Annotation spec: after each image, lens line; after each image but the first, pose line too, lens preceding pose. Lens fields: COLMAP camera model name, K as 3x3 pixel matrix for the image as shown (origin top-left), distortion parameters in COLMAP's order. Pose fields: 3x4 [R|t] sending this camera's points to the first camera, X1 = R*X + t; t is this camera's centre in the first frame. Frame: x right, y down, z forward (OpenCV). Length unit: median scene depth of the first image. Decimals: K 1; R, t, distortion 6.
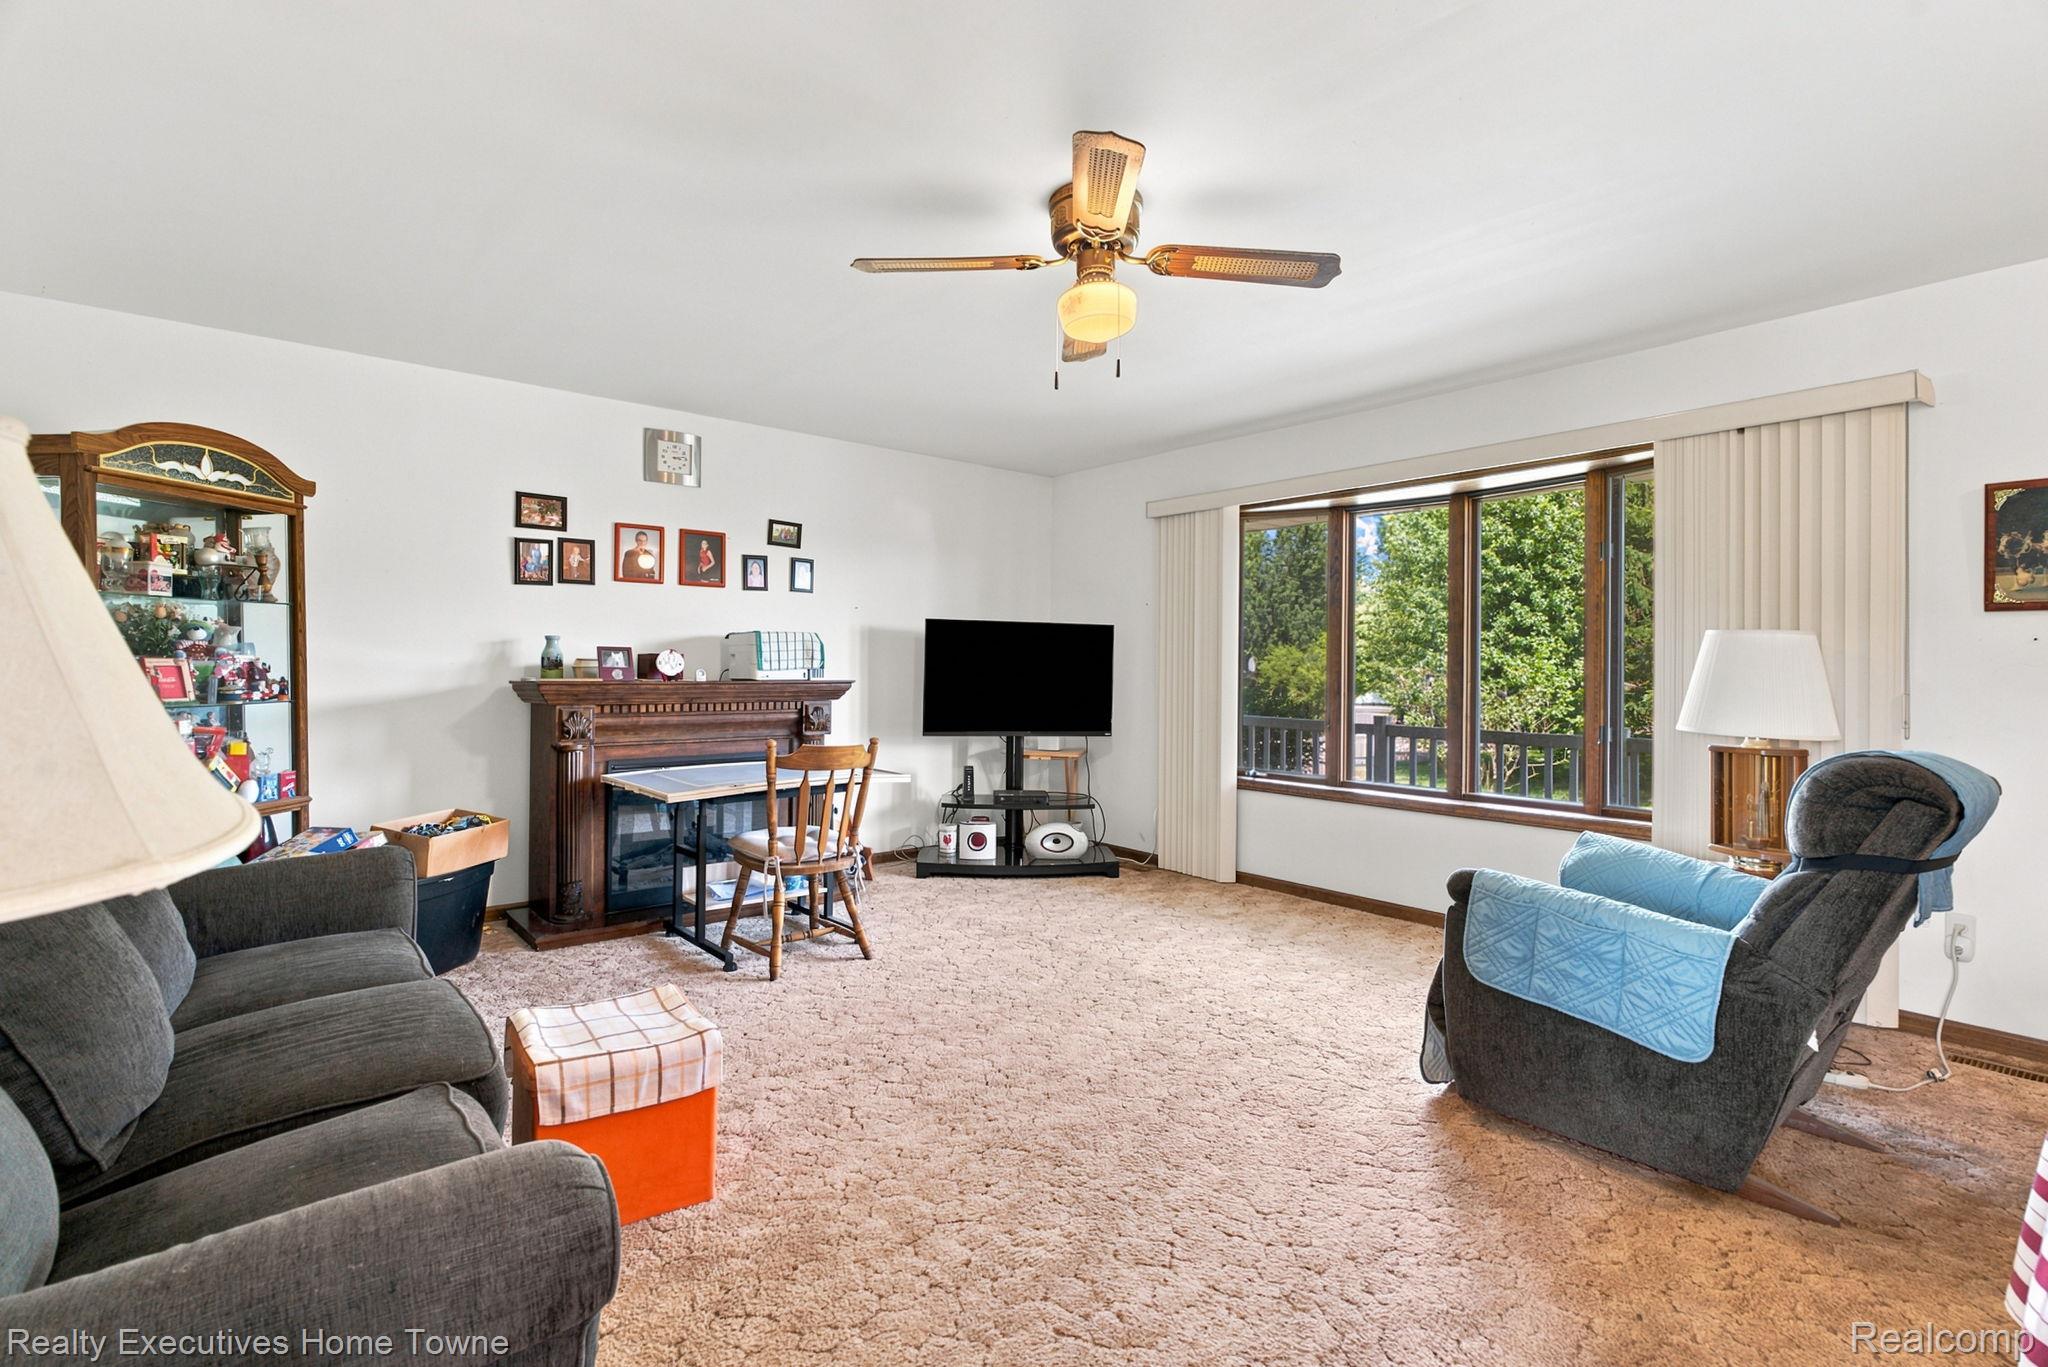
lens RADIAL K [[947.0, 0, 1025.6], [0, 947.0, 668.2], [0, 0, 1]] dist [-0.002684, 0.000629]
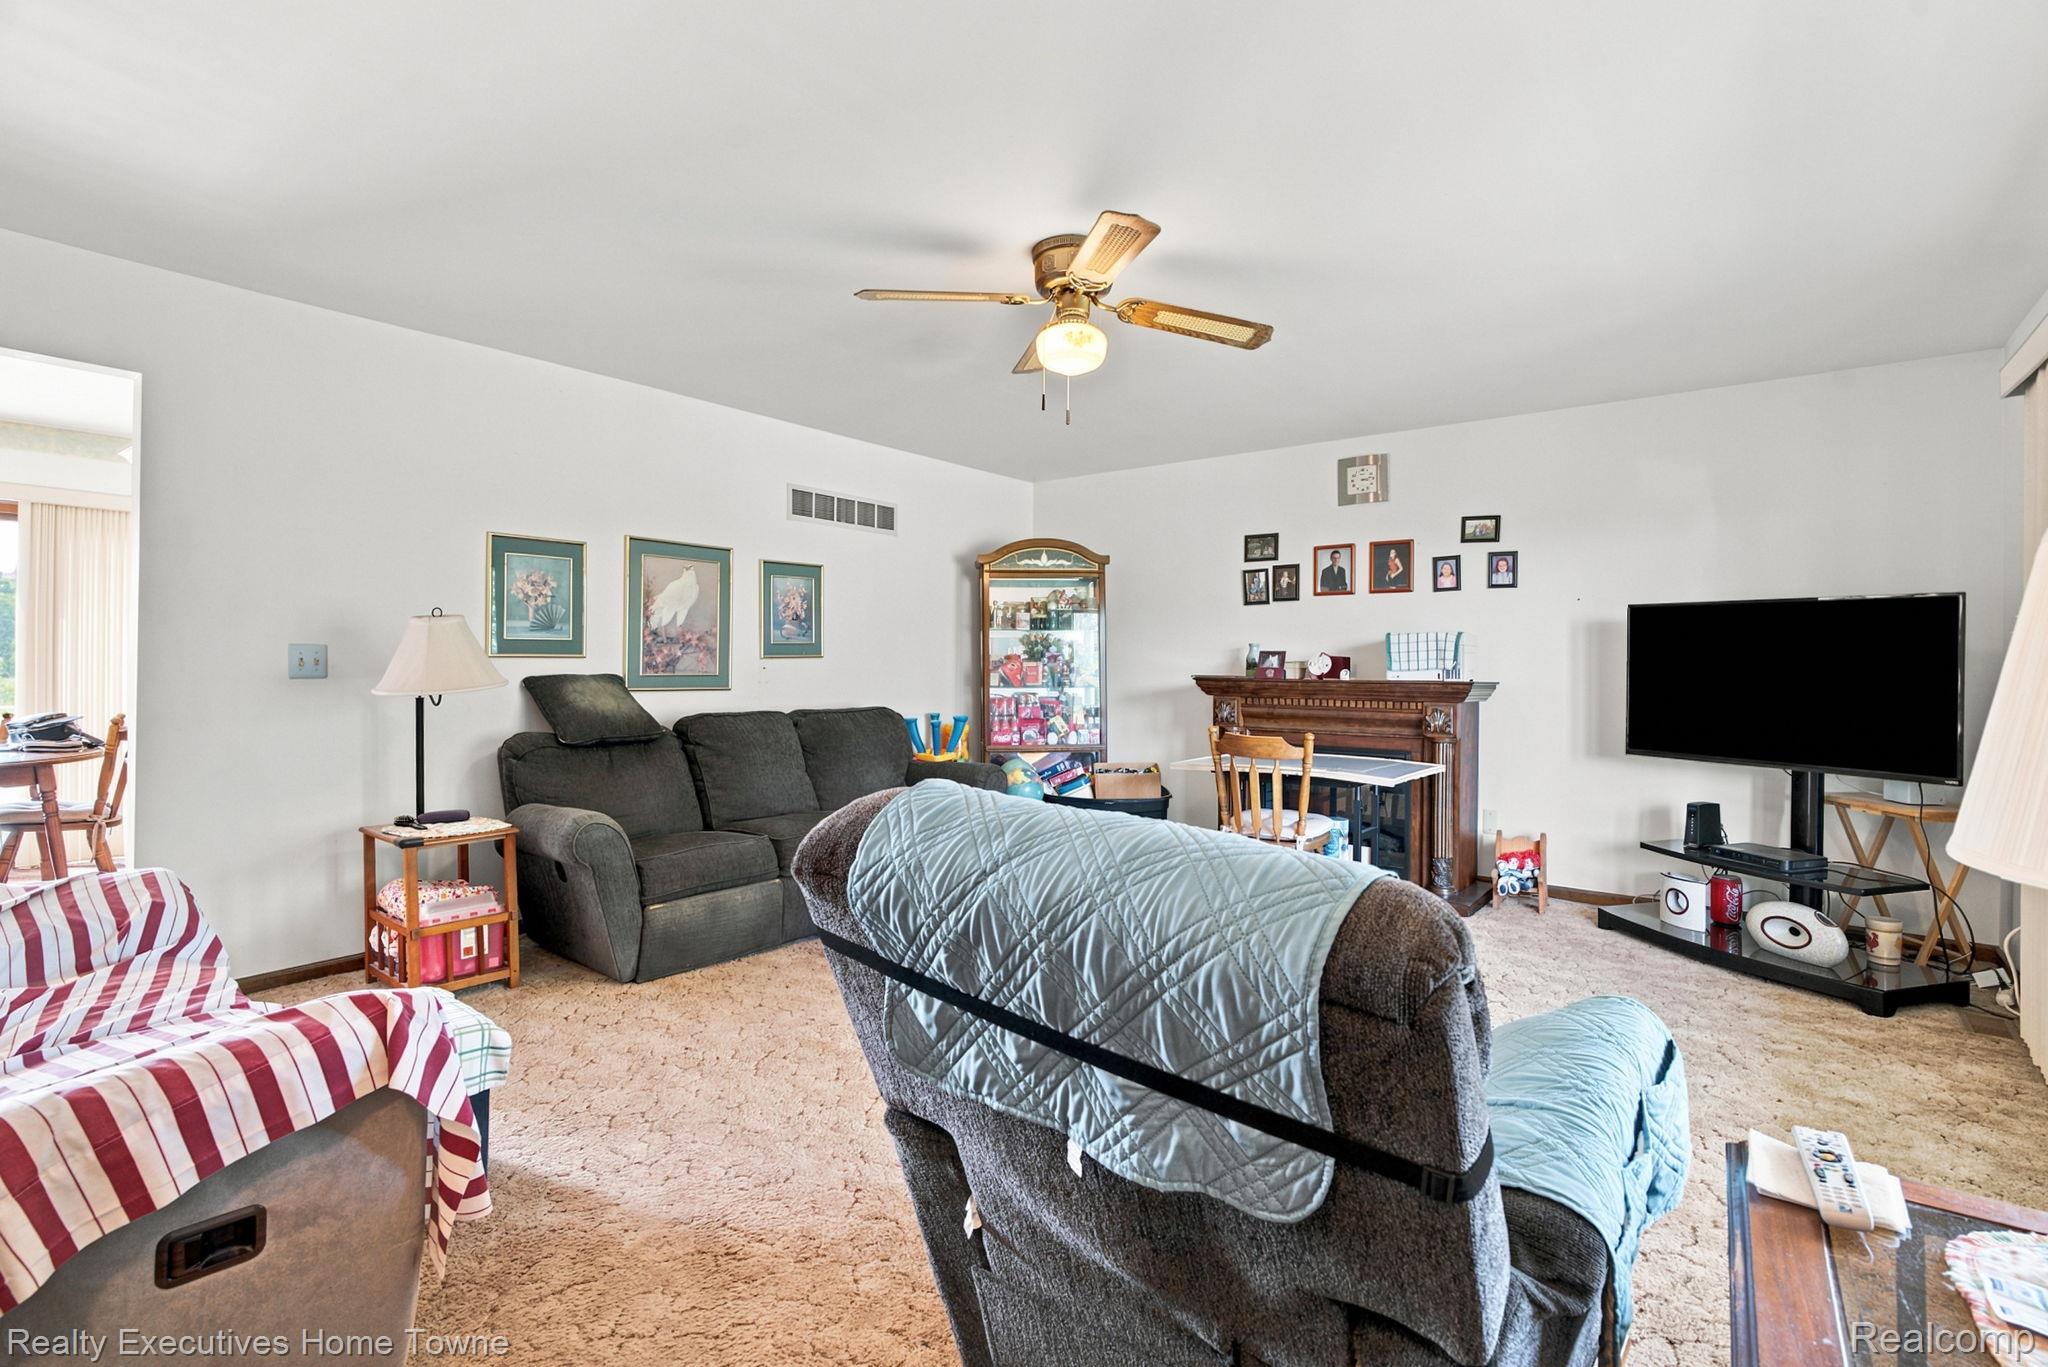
lens RADIAL K [[947.0, 0, 1033.6], [0, 947.0, 675.1], [0, 0, 1]] dist [-0.002684, 0.000629]
pose [[0.212566, 0.002424, -0.977144, 0.633466], [-0.008385, 0.999965, 0.000657, 0.009484], [0.977111, 0.008054, 0.212579, 0.390294]]
